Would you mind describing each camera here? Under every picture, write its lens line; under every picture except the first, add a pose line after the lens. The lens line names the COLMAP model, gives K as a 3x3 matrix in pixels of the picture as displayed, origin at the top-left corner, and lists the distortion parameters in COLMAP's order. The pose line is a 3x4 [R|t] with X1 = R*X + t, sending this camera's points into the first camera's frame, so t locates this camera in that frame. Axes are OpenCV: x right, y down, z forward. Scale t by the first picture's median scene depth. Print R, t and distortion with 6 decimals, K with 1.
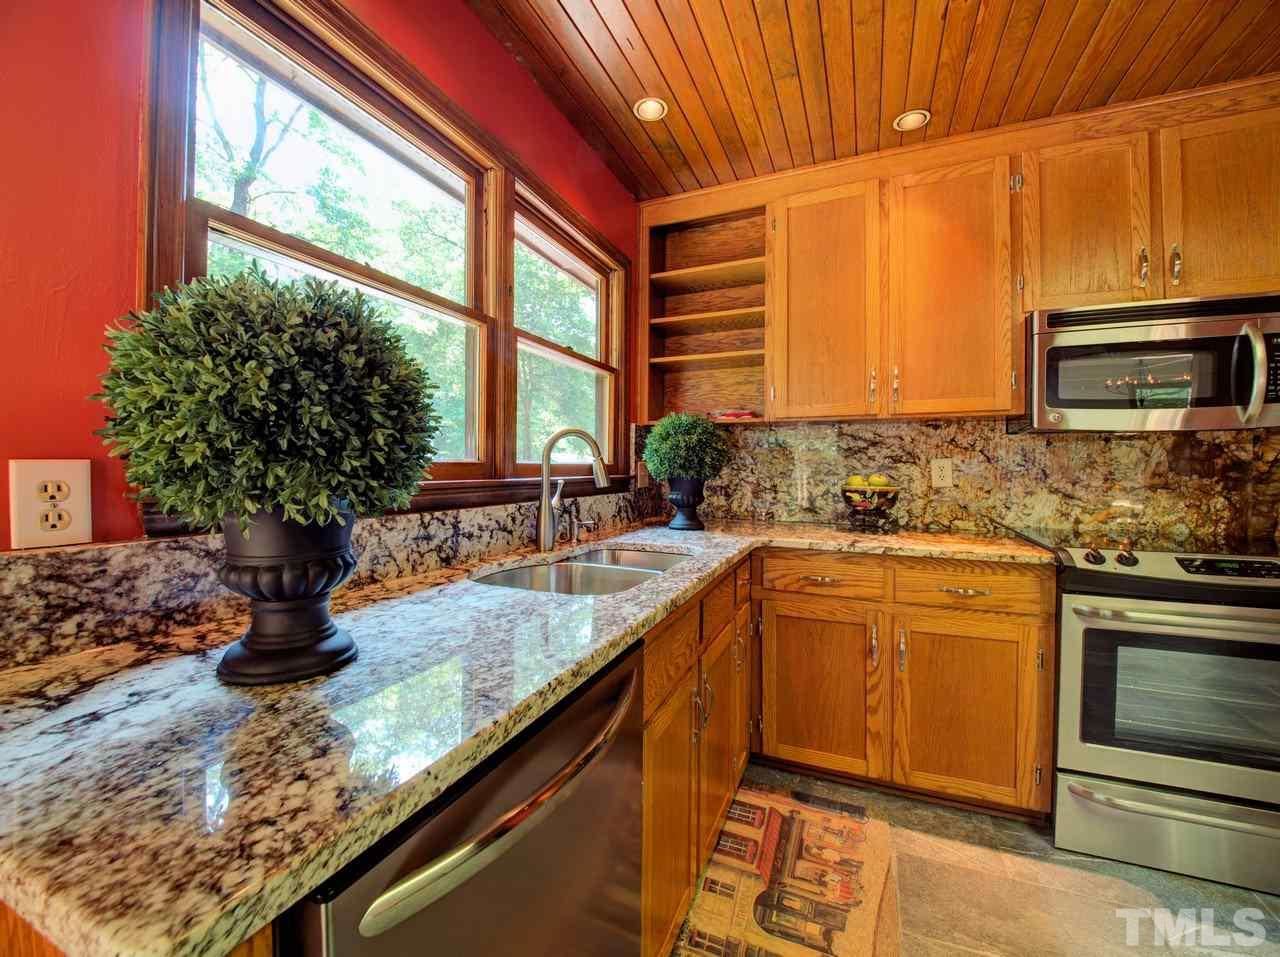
lens RADIAL K [[516.9, 0, 640.6], [0, 516.9, 471.8], [0, 0, 1]] dist [0.002312, -0.015087]
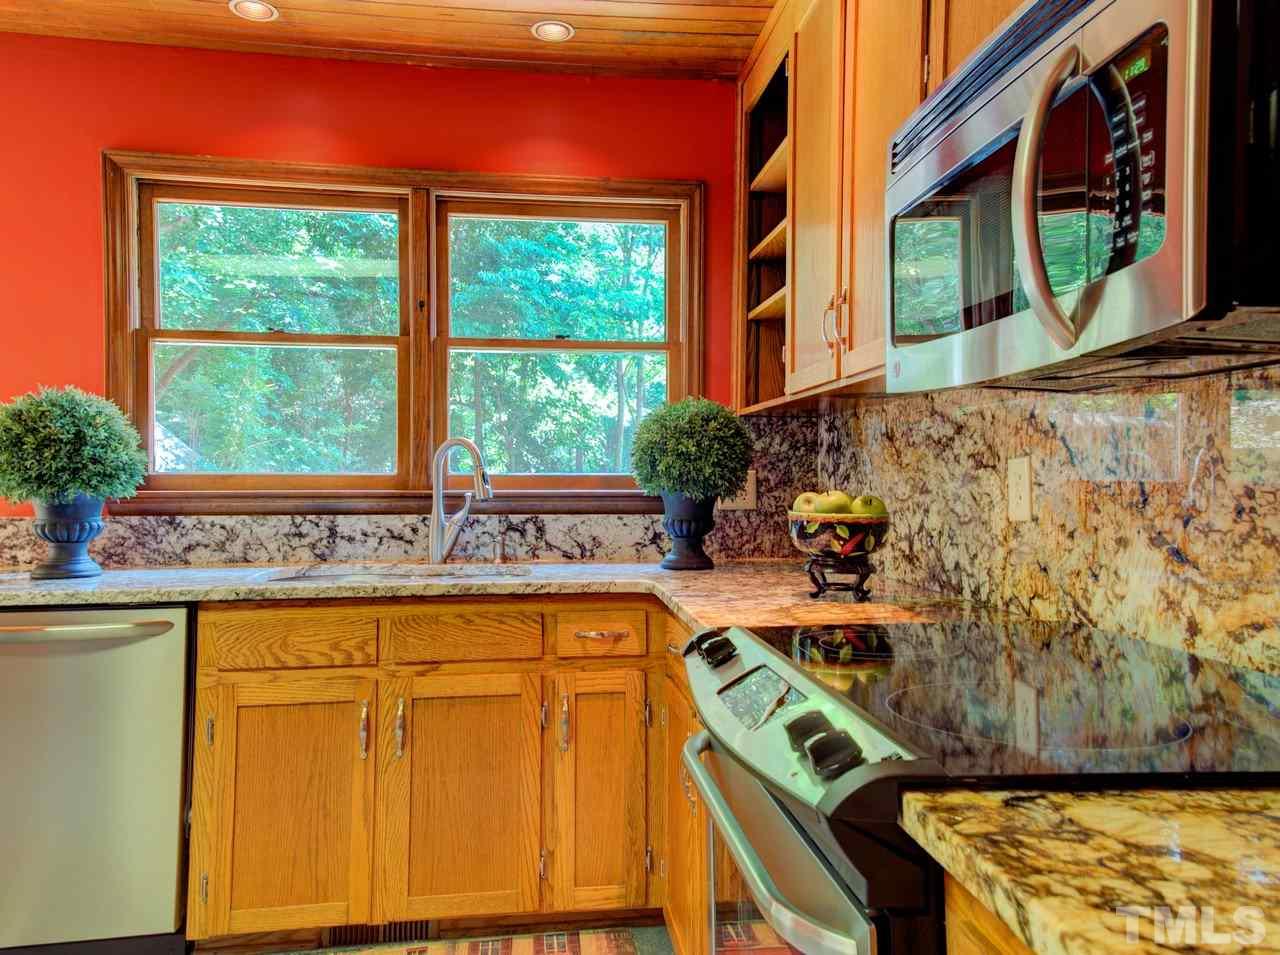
lens RADIAL K [[960.5, 0, 645.4], [0, 960.5, 470.1], [0, 0, 1]] dist [0.110914, -0.009586]
pose [[0.507789, -0.011018, -0.861411, 1.403399], [-0.006968, 0.999833, -0.016897, 0.001976], [0.861453, 0.014583, 0.507627, 0.354648]]
